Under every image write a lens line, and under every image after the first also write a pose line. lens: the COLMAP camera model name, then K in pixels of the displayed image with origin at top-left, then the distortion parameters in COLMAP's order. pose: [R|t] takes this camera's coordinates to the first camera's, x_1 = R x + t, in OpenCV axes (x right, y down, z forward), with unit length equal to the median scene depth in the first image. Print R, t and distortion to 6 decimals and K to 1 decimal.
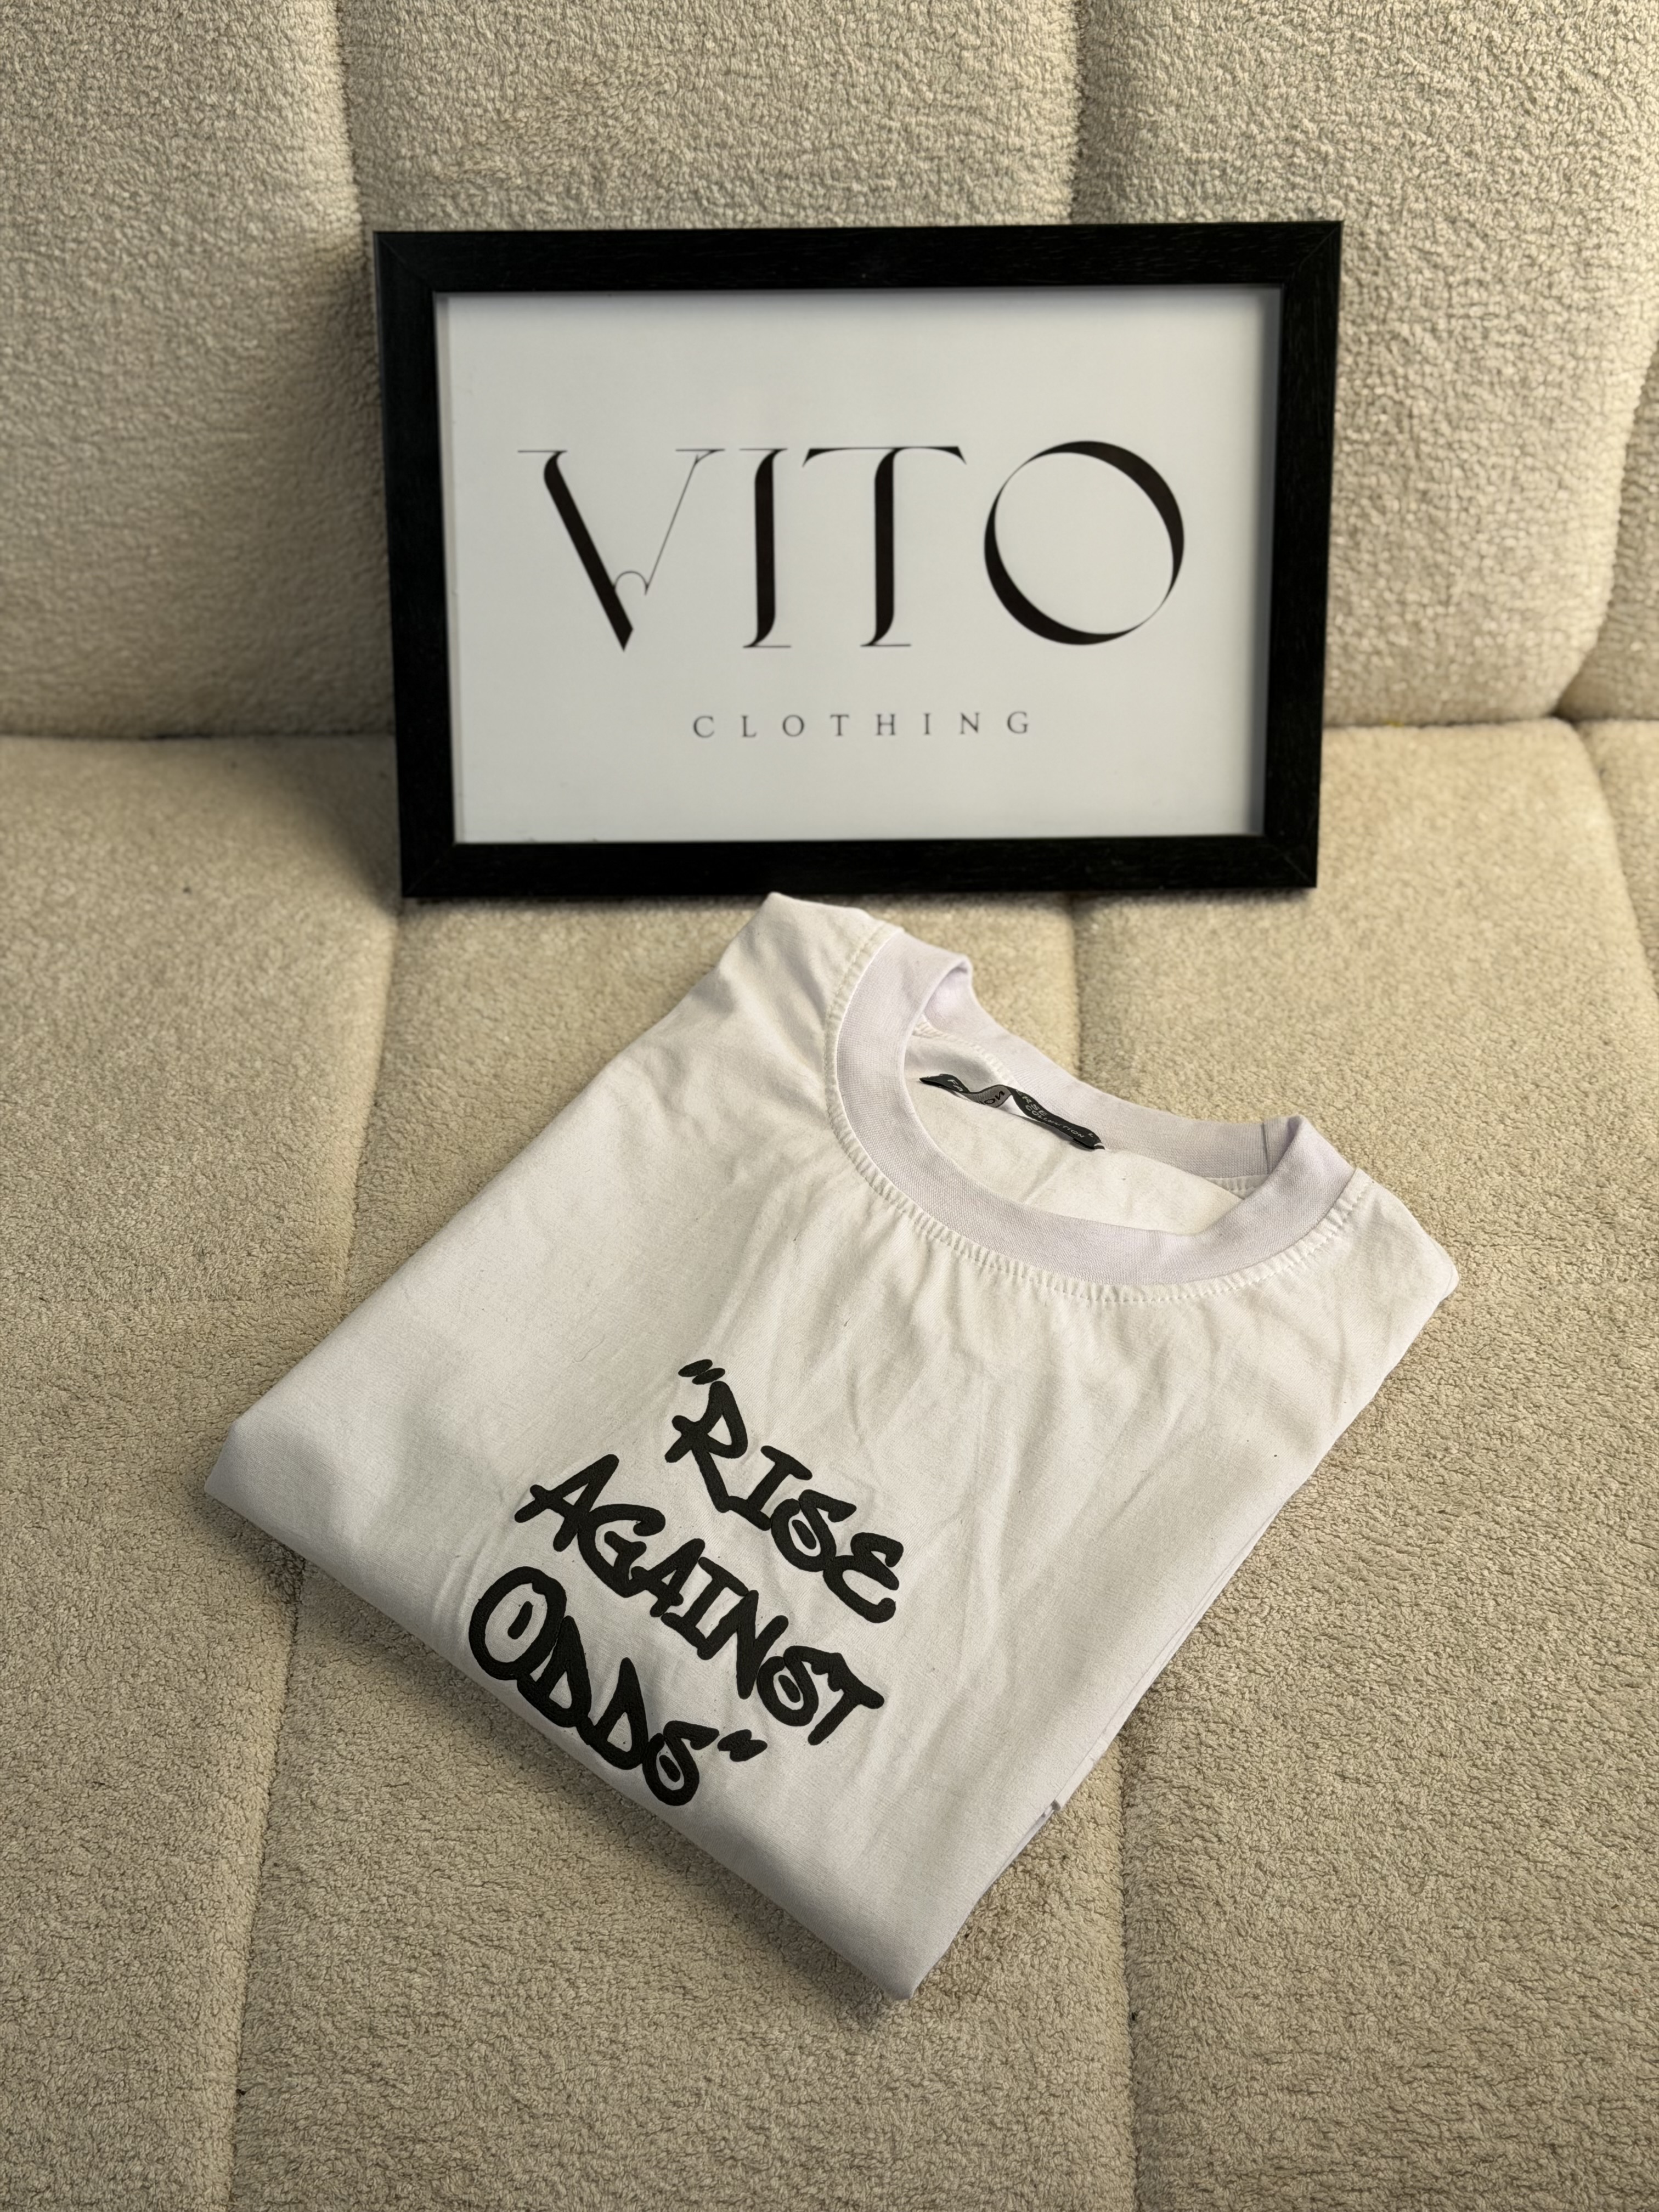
lens RADIAL K [[3166.8, 0, 822.8], [0, 3166.8, 1109.6], [0, 0, 1]] dist [0.248733, -0.657665]
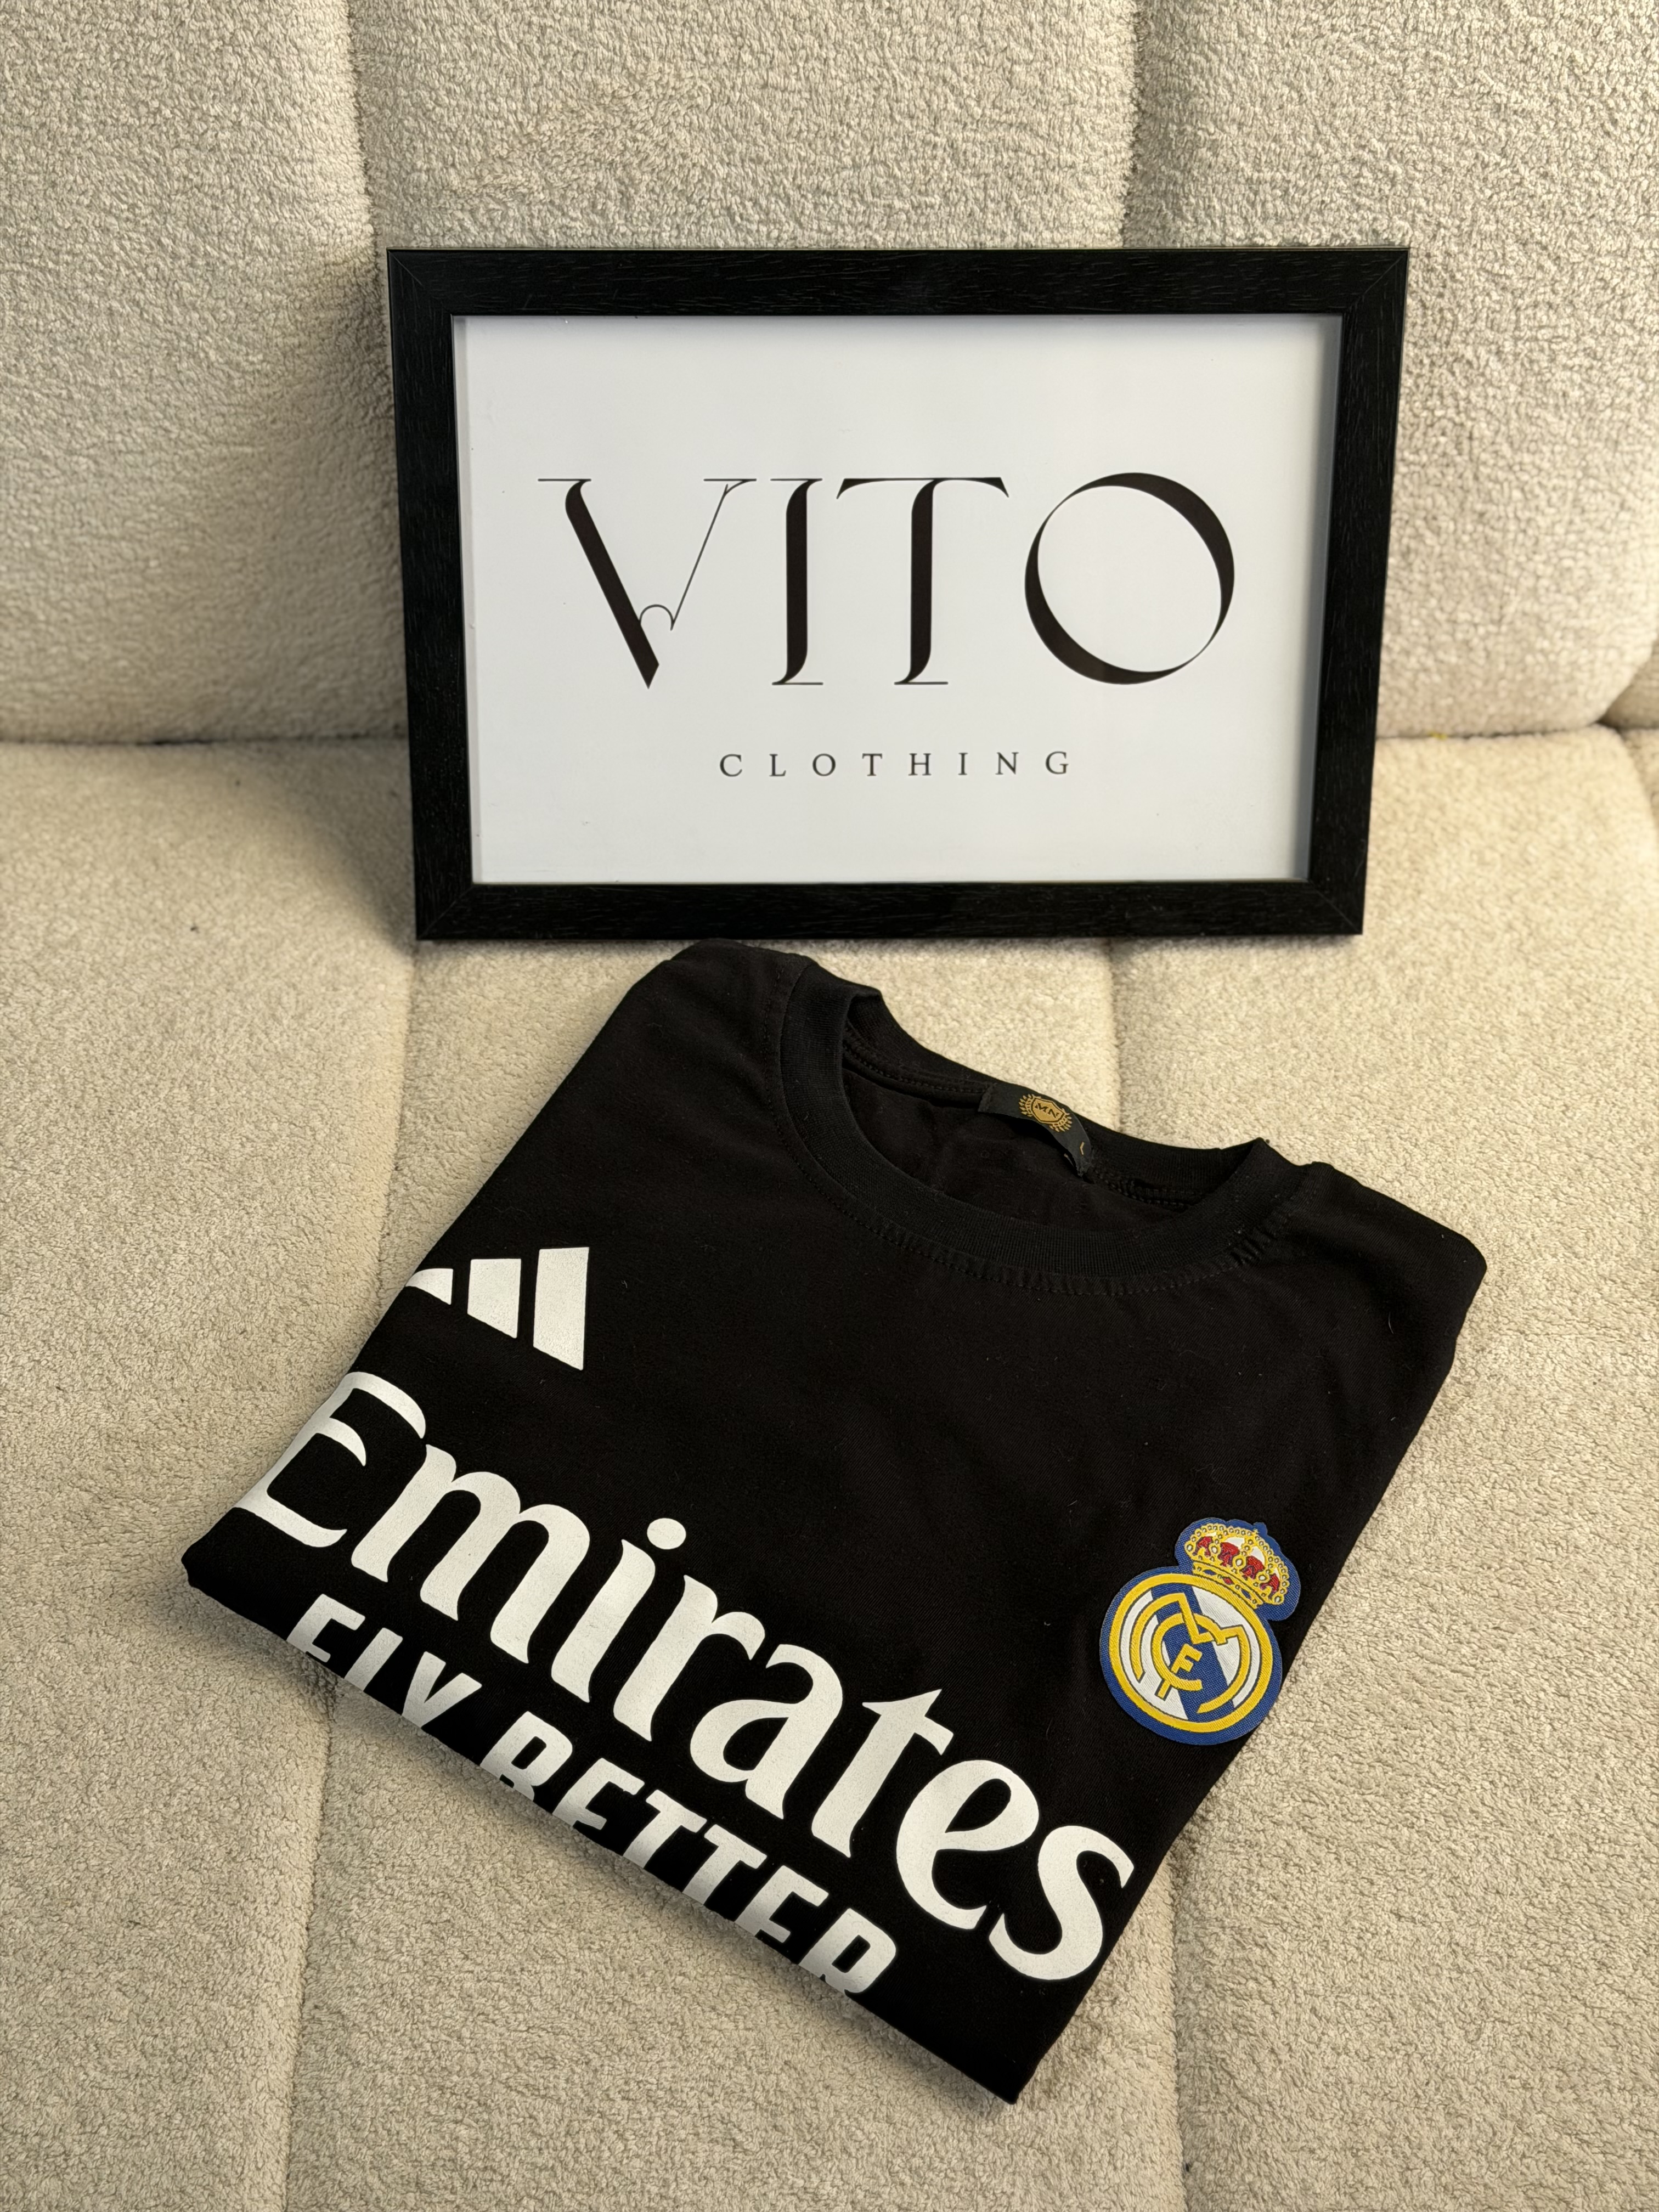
lens RADIAL K [[3161.4, 0, 824.8], [0, 3161.4, 1116.6], [0, 0, 1]] dist [0.260745, -0.704450]
pose [[0.999794, 0.003250, 0.020058, -0.029526], [-0.005082, 0.995749, 0.091973, -0.107256], [-0.019673, -0.092056, 0.995559, 0.034537]]
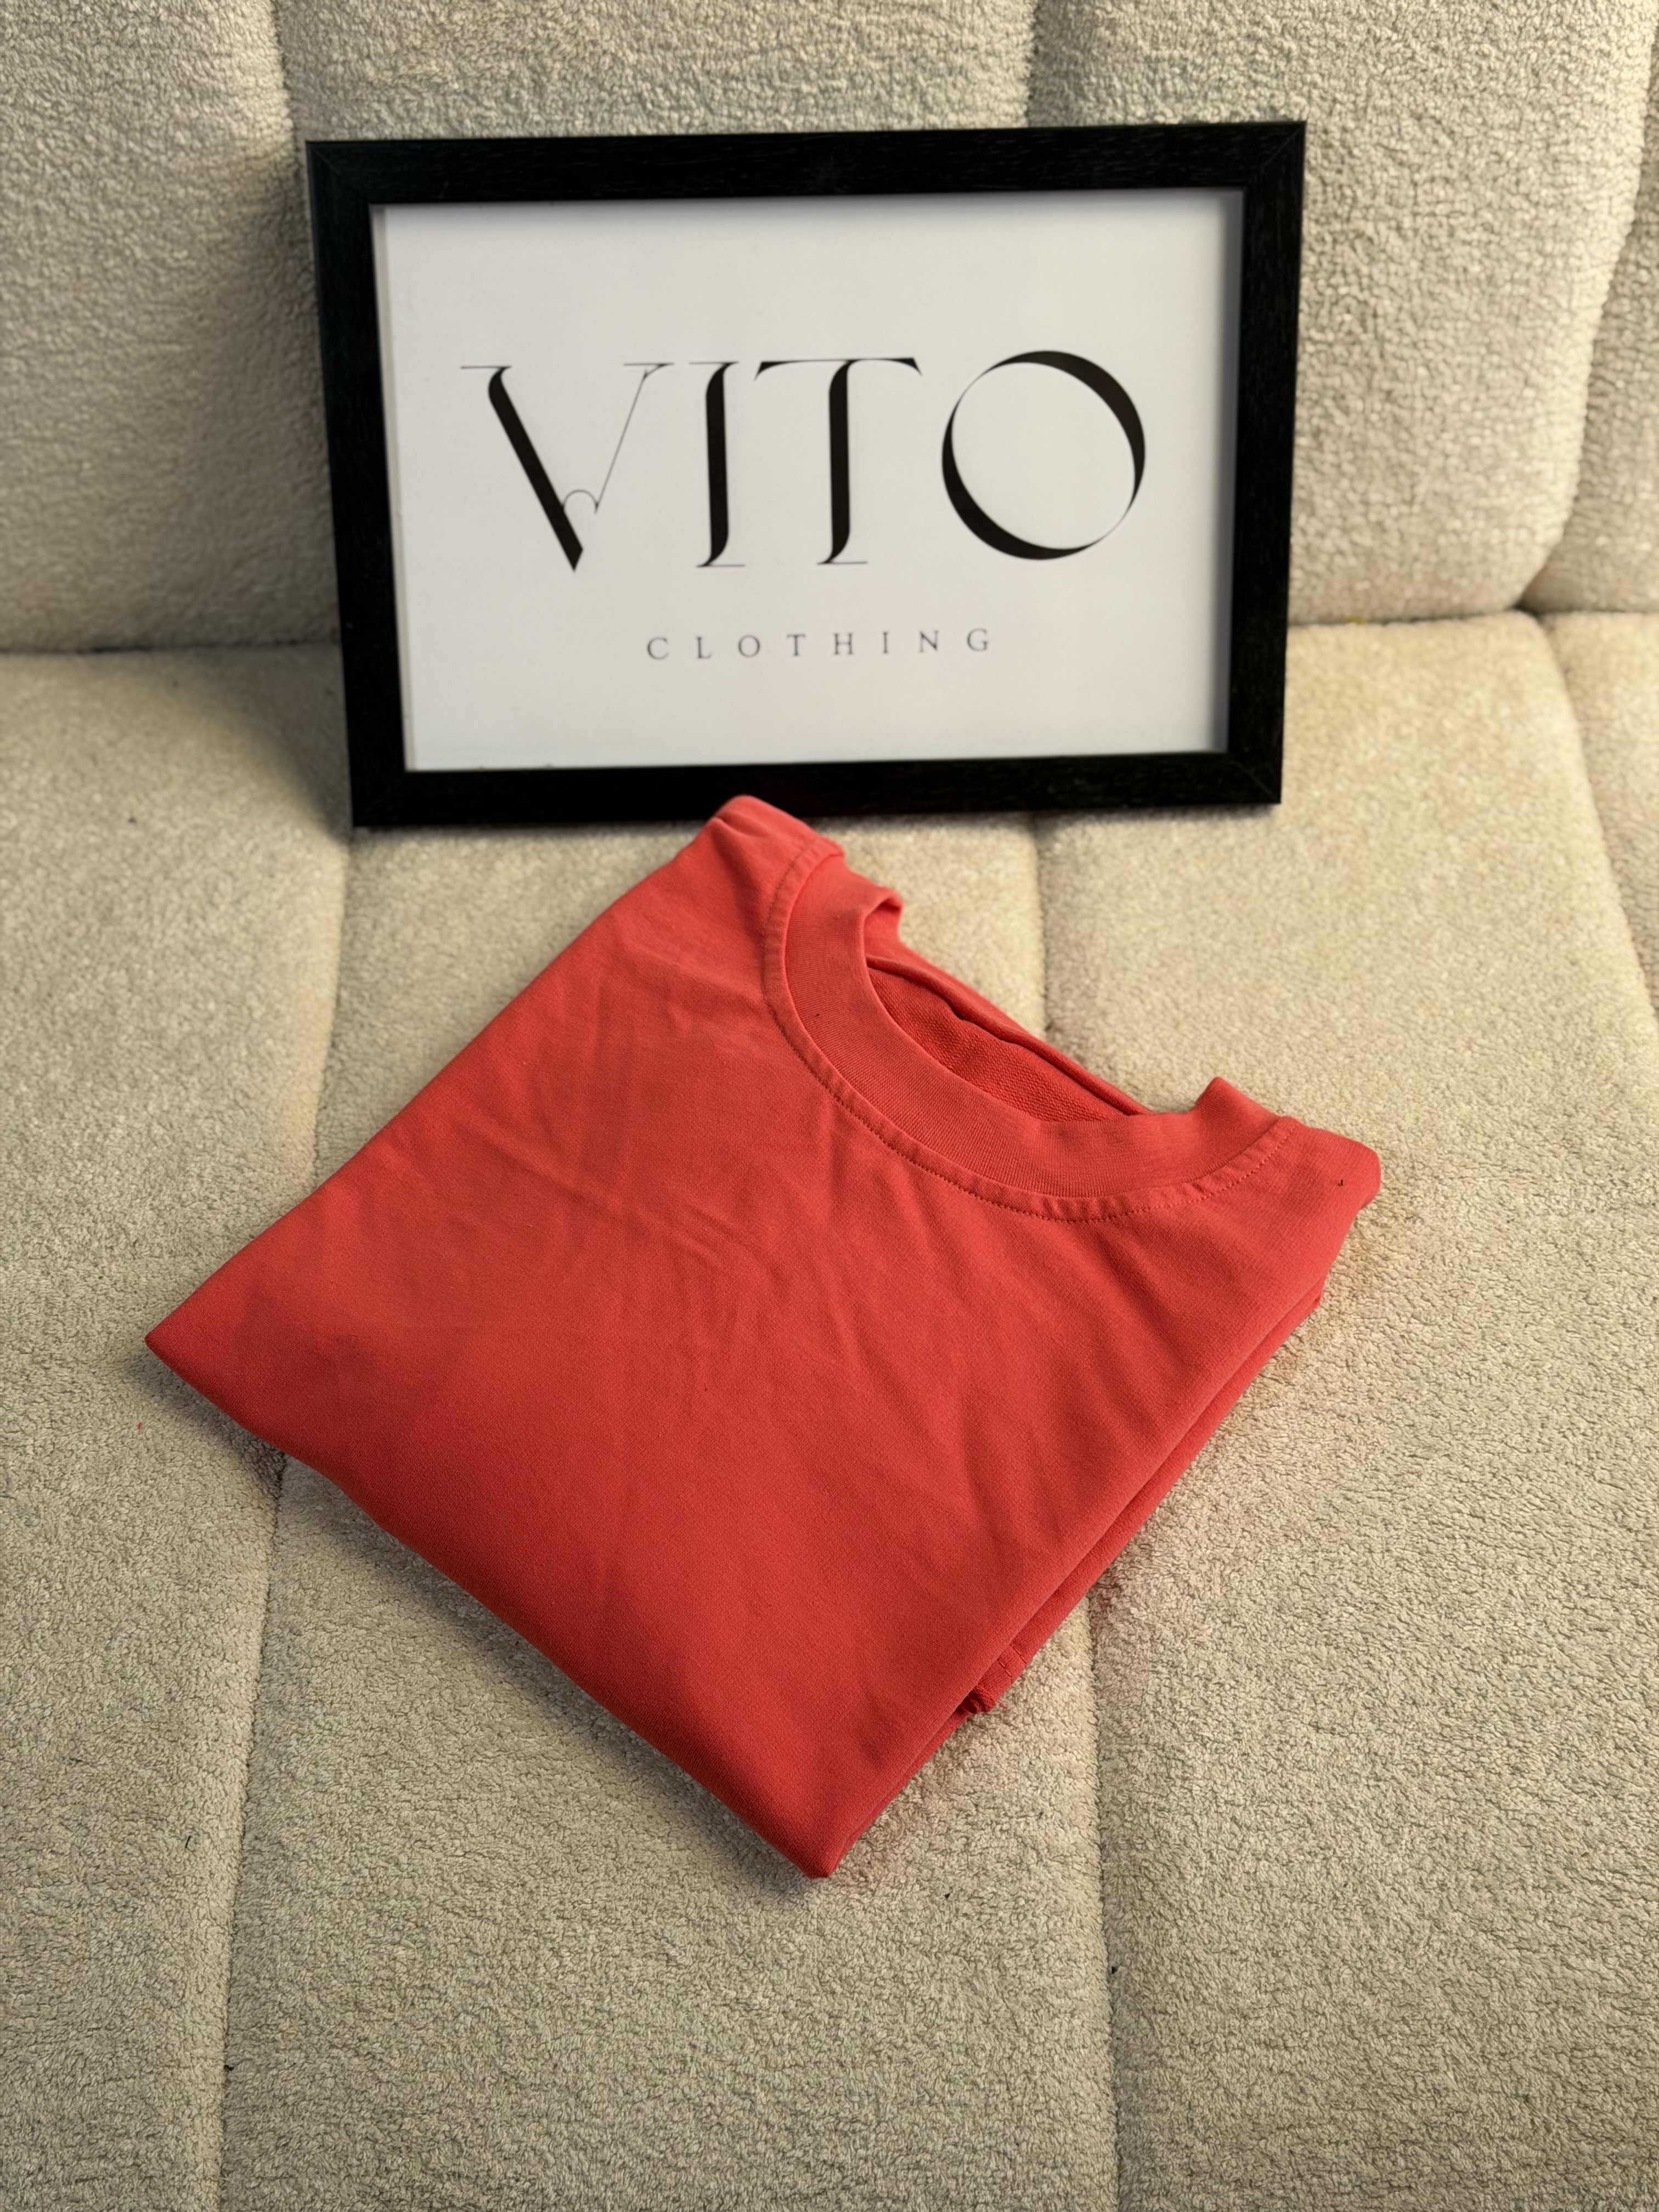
lens RADIAL K [[3164.3, 0, 836.4], [0, 3164.3, 1102.6], [0, 0, 1]] dist [0.253494, -0.693240]
pose [[0.999641, -0.016166, 0.021346, -0.005995], [0.014556, 0.997185, 0.073551, -0.054272], [-0.022475, -0.073214, 0.997063, 0.011775]]
